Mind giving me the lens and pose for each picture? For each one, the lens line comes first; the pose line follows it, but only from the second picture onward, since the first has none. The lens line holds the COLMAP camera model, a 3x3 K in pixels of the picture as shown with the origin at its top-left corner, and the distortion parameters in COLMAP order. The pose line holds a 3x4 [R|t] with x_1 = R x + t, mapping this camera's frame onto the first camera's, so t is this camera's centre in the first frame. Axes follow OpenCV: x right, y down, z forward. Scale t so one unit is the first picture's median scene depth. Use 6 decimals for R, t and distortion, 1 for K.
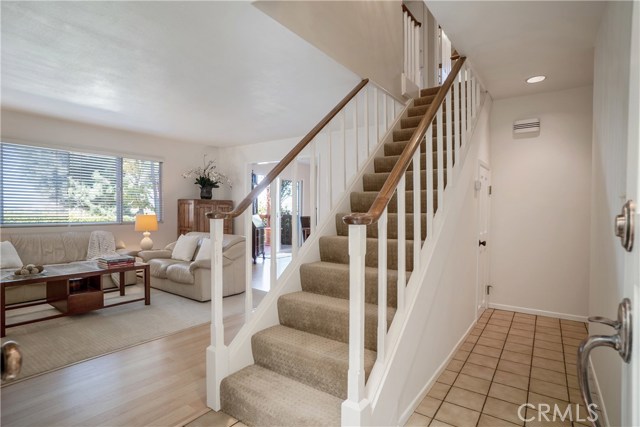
lens RADIAL K [[334.3, 0, 320.0], [0, 334.3, 213.5], [0, 0, 1]] dist [-0.092435, 0.053077]
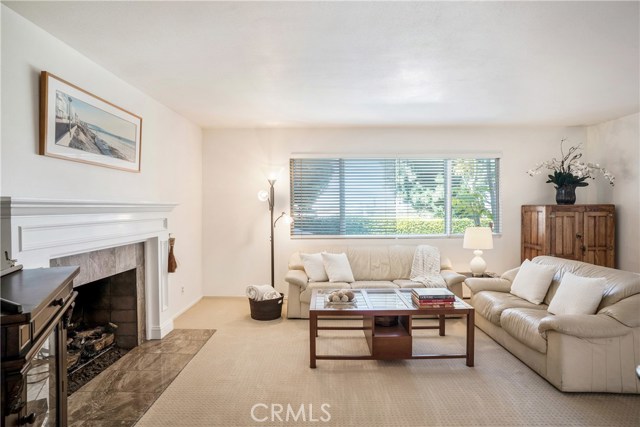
lens RADIAL K [[334.3, 0, 320.0], [0, 334.3, 213.5], [0, 0, 1]] dist [-0.092435, 0.053077]
pose [[0.567076, -0.000428, -0.823665, -0.106404], [0.004309, 0.999988, 0.002446, -0.035274], [0.823654, -0.004936, 0.567071, 0.260581]]
